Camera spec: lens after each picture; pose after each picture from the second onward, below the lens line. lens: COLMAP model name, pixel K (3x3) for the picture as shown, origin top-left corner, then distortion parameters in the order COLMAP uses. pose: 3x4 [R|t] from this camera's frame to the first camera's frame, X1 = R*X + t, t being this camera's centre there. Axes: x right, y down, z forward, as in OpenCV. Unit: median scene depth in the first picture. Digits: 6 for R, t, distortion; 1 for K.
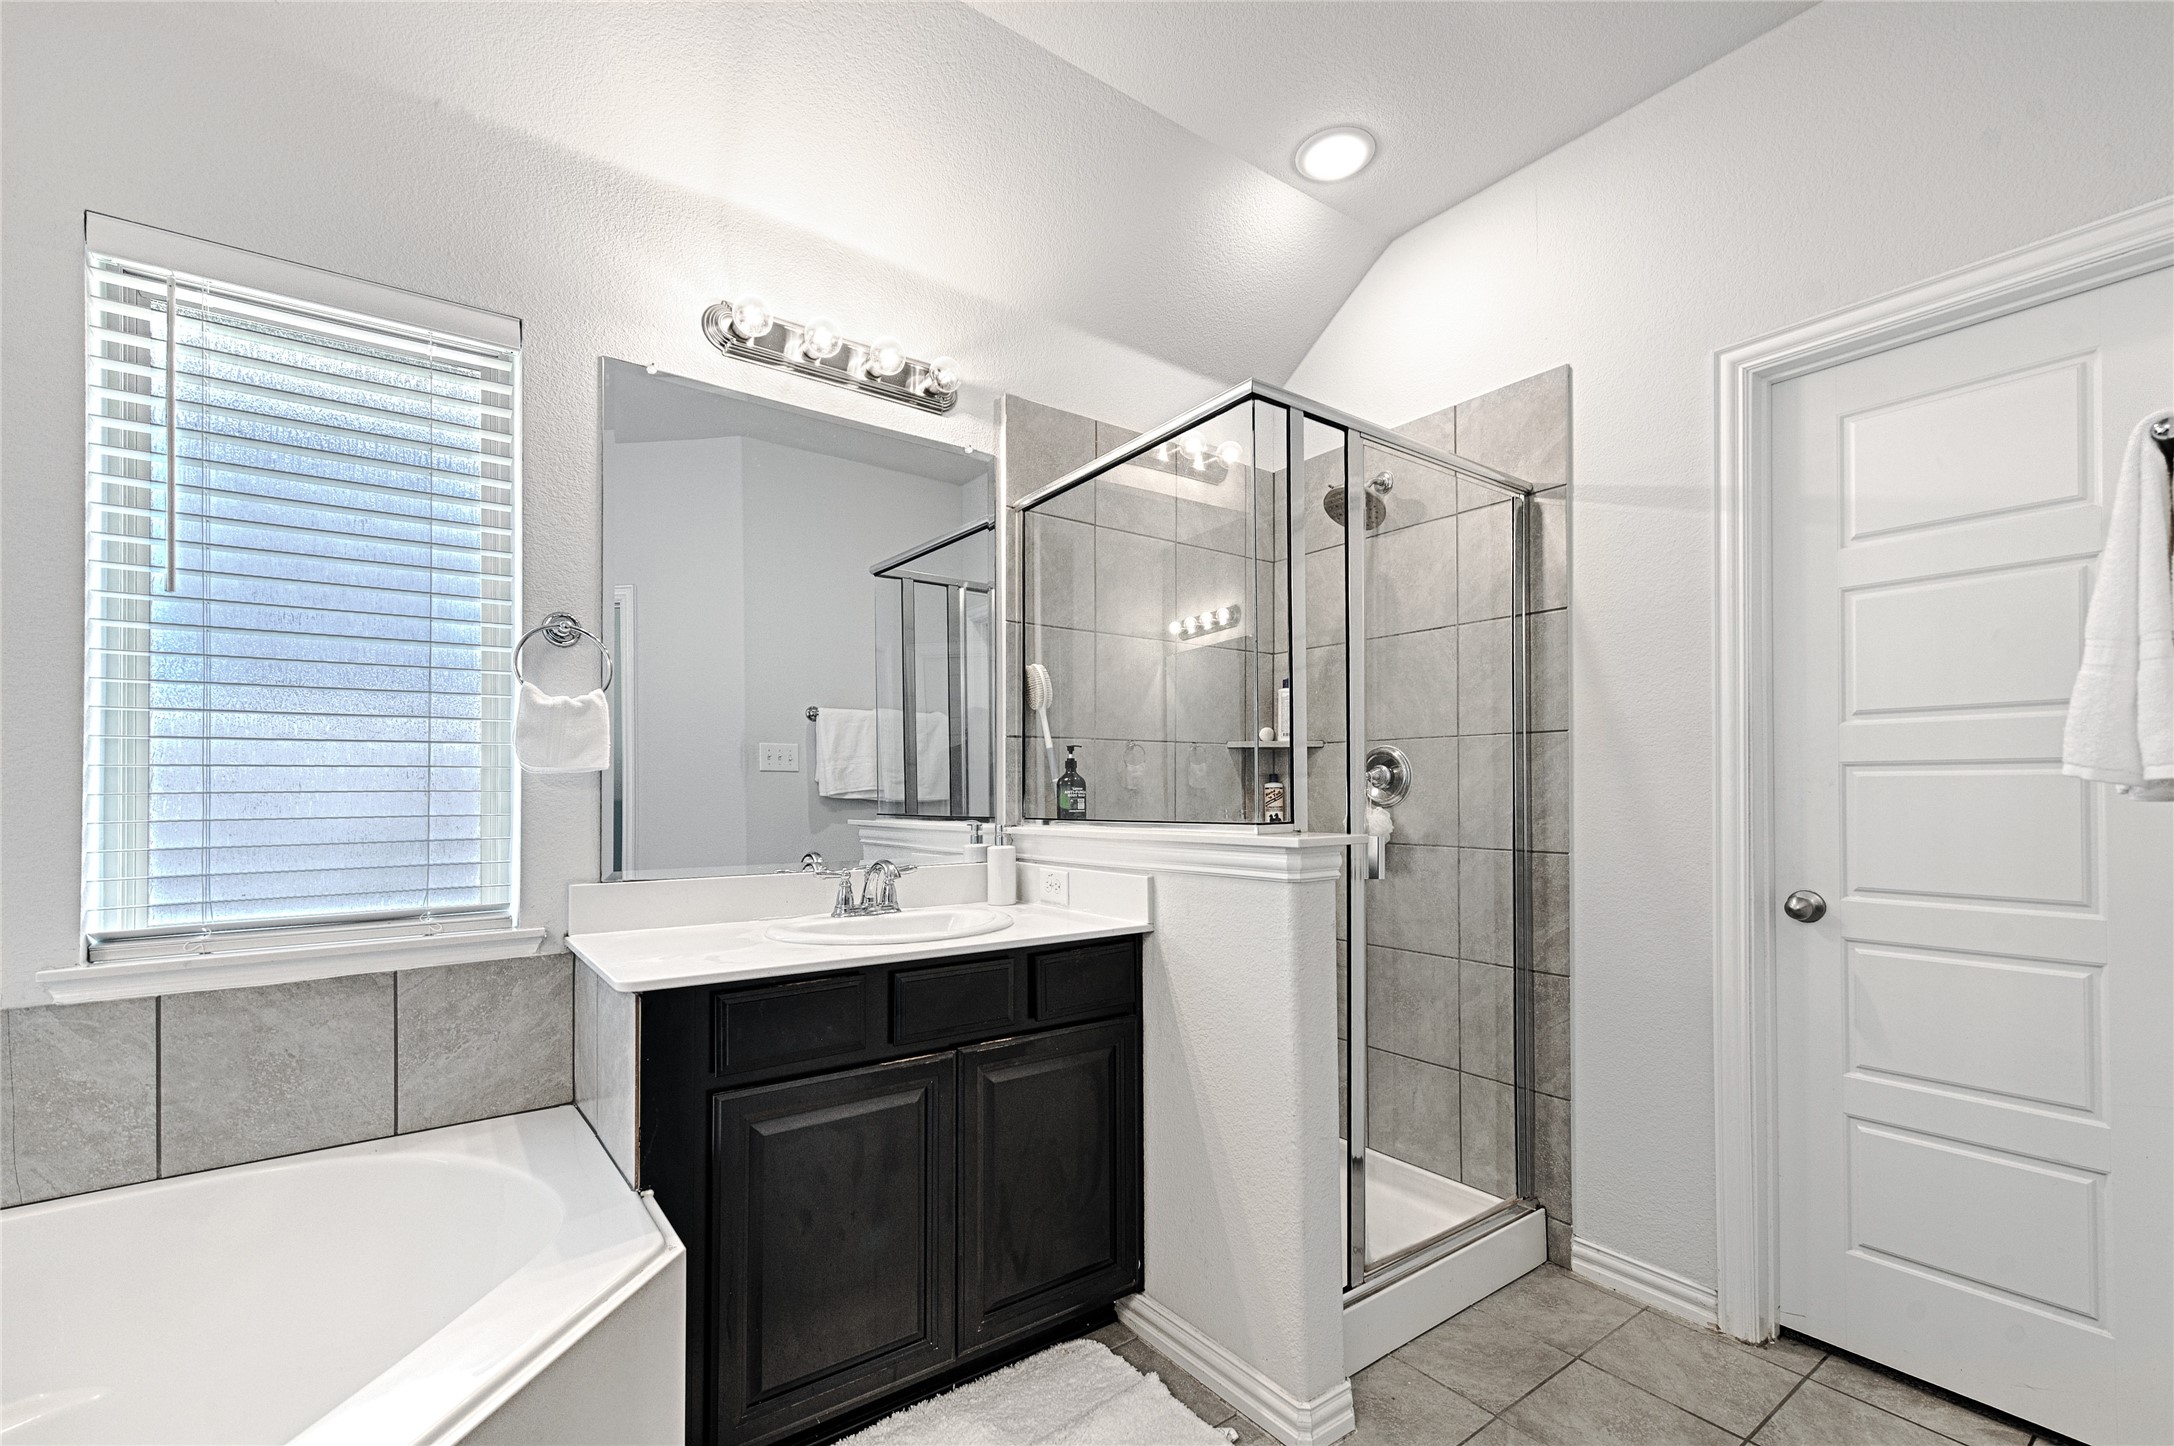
lens RADIAL K [[920.7, 0, 1091.1], [0, 920.7, 777.3], [0, 0, 1]] dist [0.002706, -0.000100]
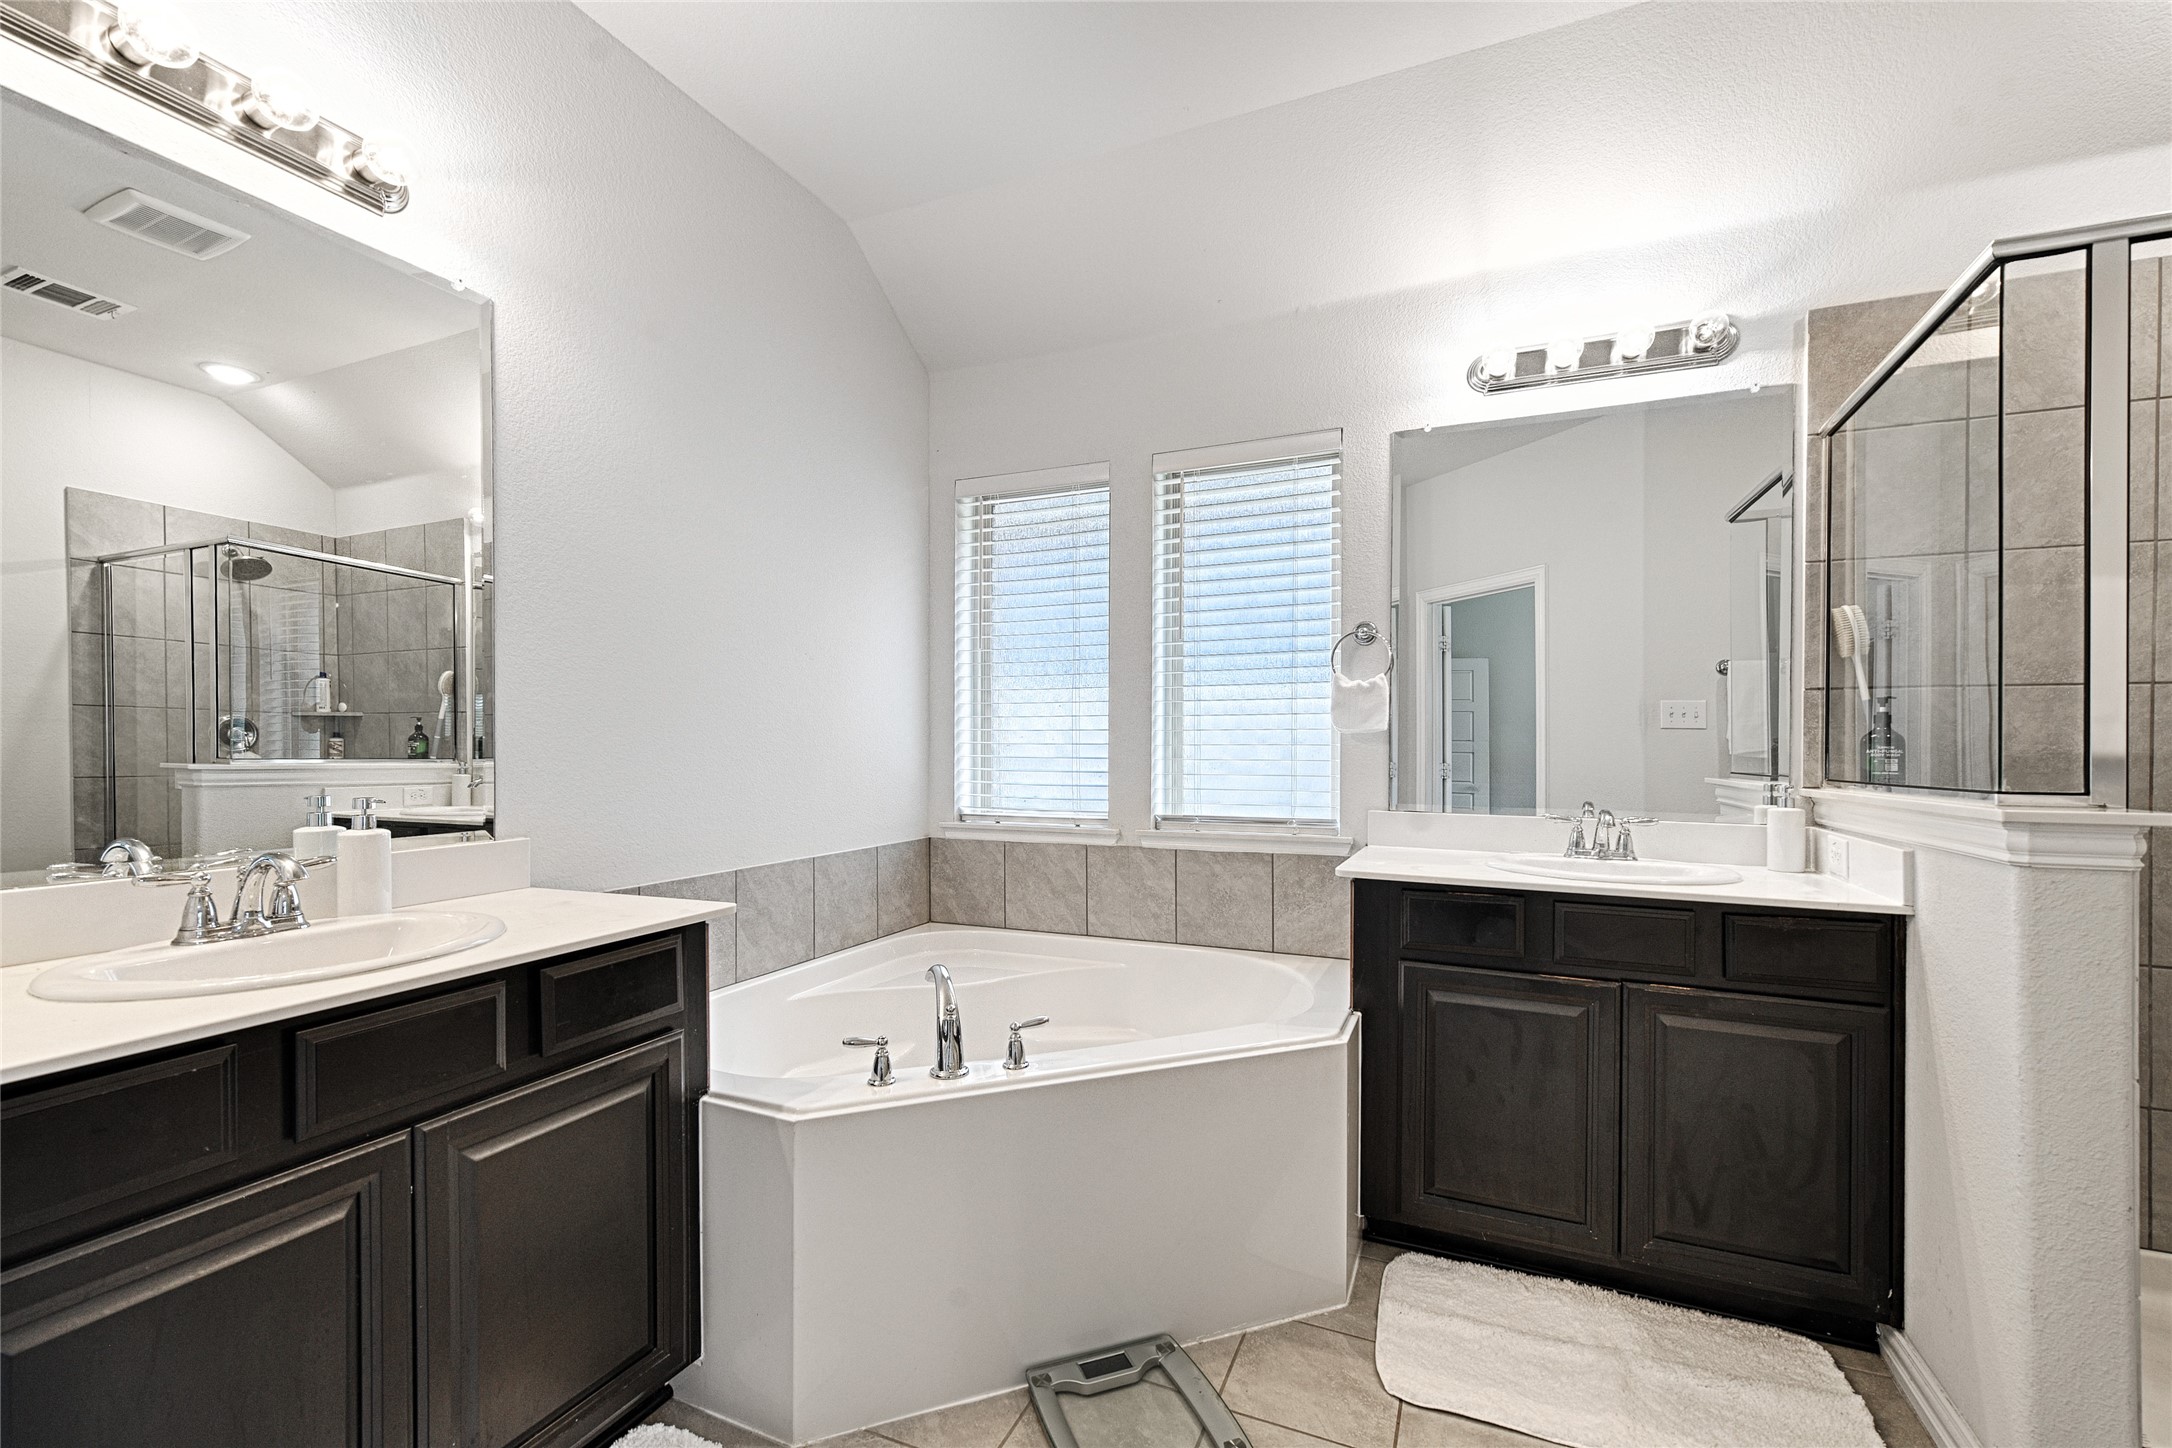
lens RADIAL K [[922.0, 0, 1089.5], [0, 922.0, 745.2], [0, 0, 1]] dist [-0.001217, -0.000393]
pose [[0.489918, 0.006670, -0.871743, 0.449922], [0.003883, 0.999944, 0.009833, -0.001229], [0.871760, -0.008203, 0.489864, -0.081813]]
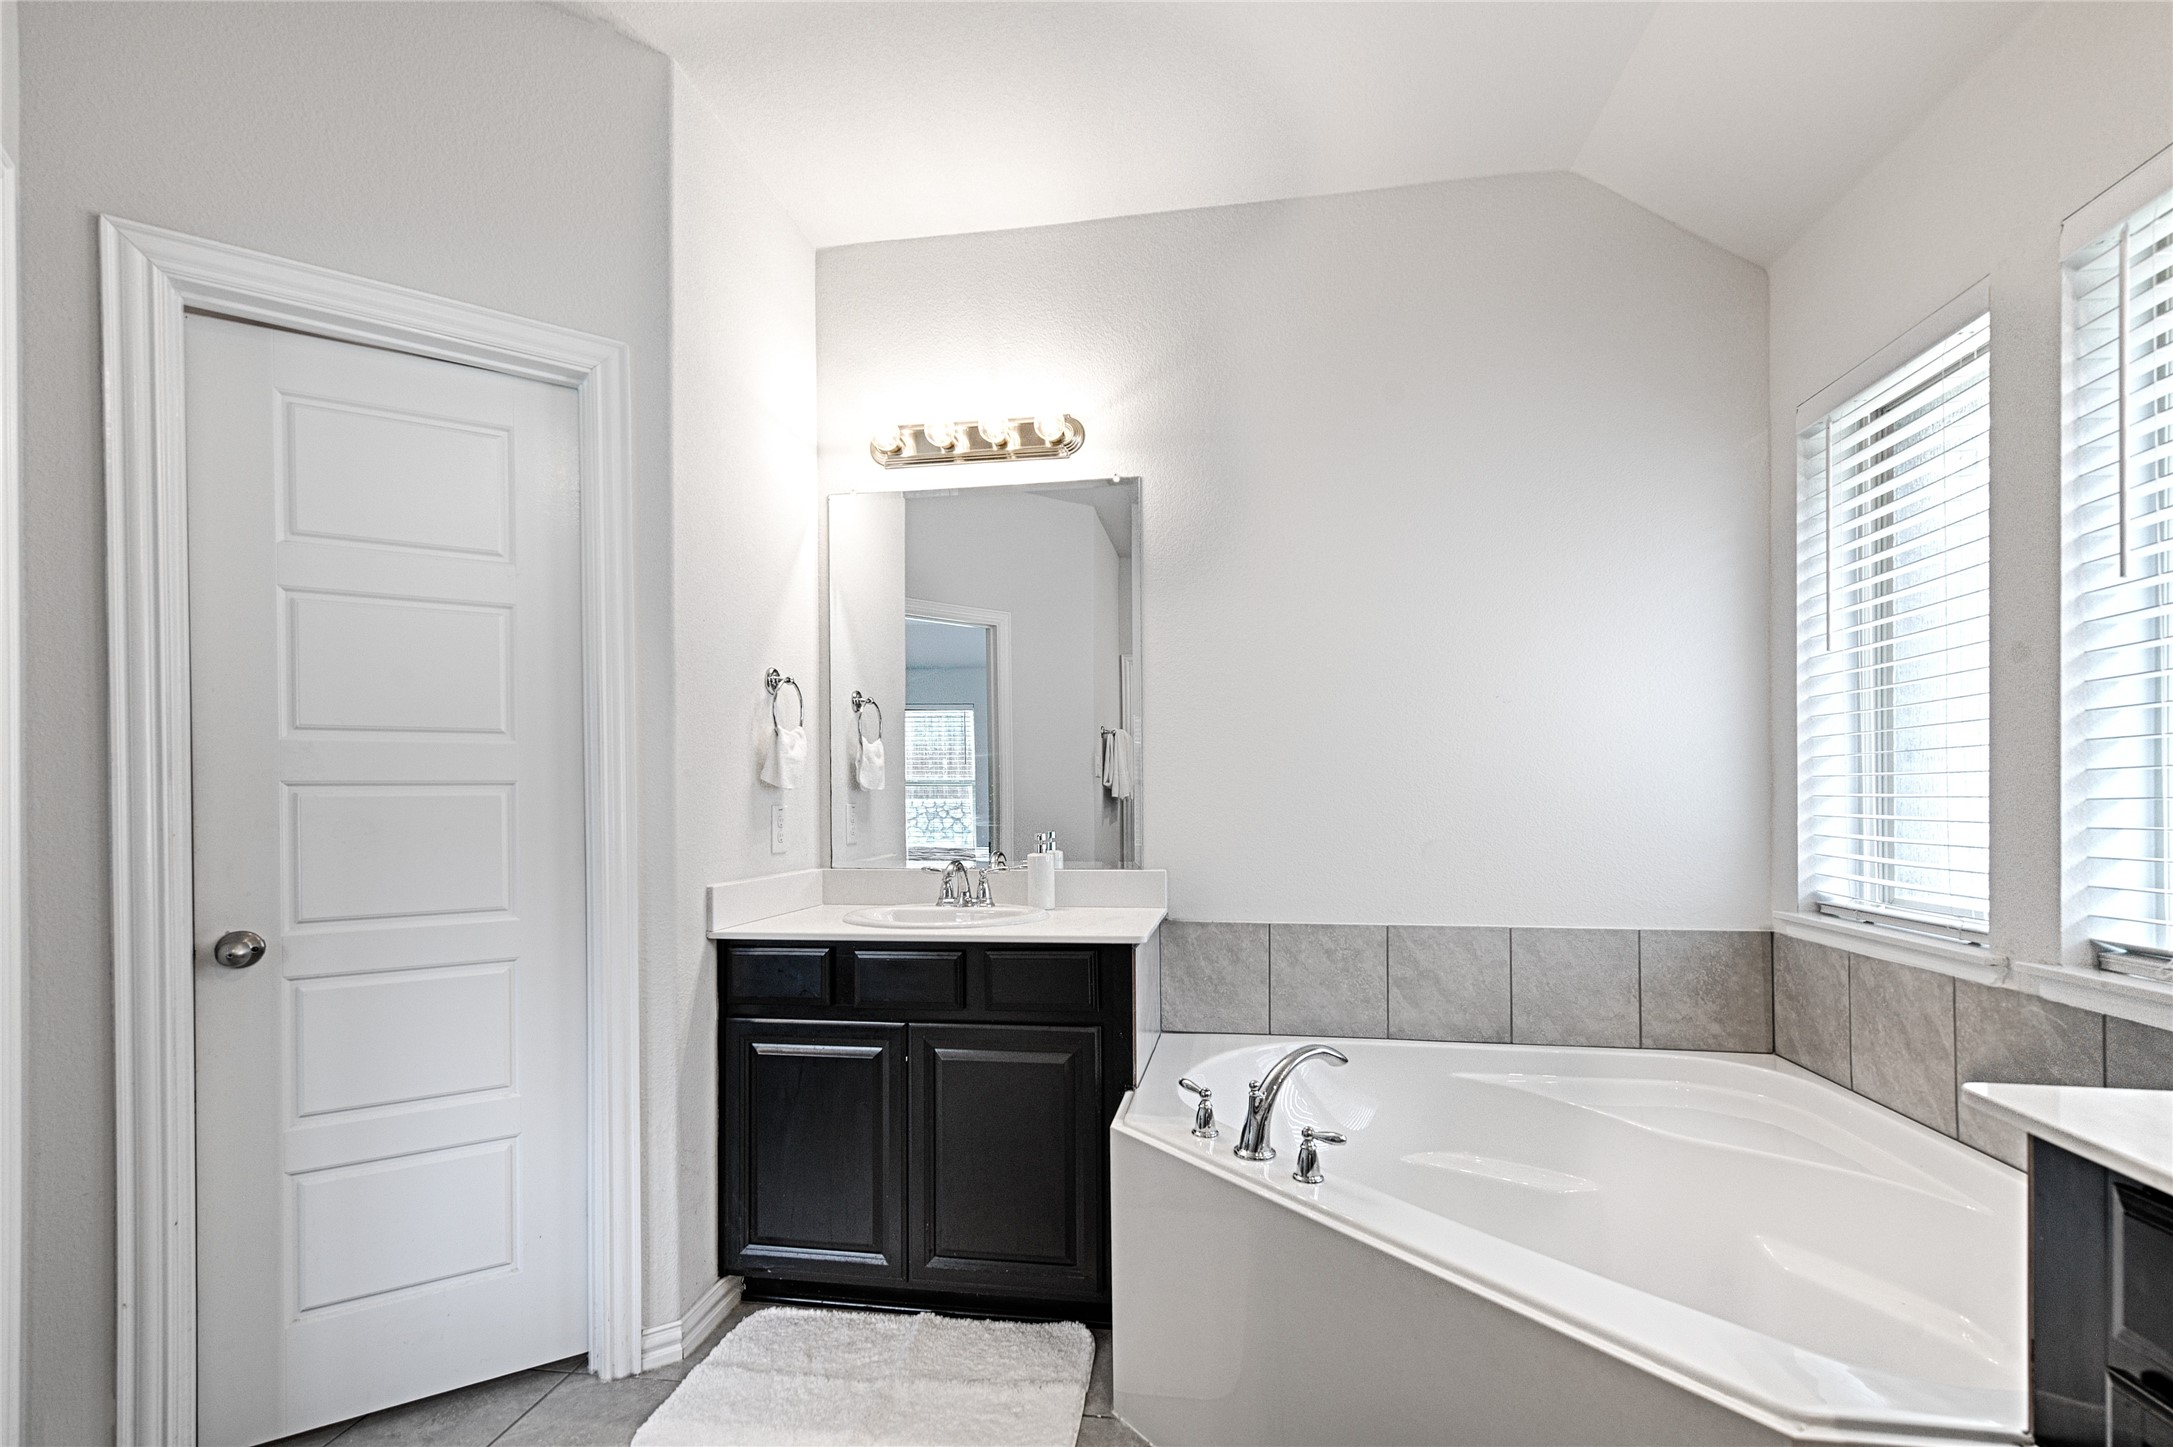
lens RADIAL K [[918.9, 0, 1085.7], [0, 918.9, 807.0], [0, 0, 1]] dist [0.001211, 0.000067]
pose [[-0.715314, 0.007620, -0.698761, 0.280889], [0.008572, 0.999961, 0.002130, 0.013551], [0.698750, -0.004466, -0.715352, 0.720494]]
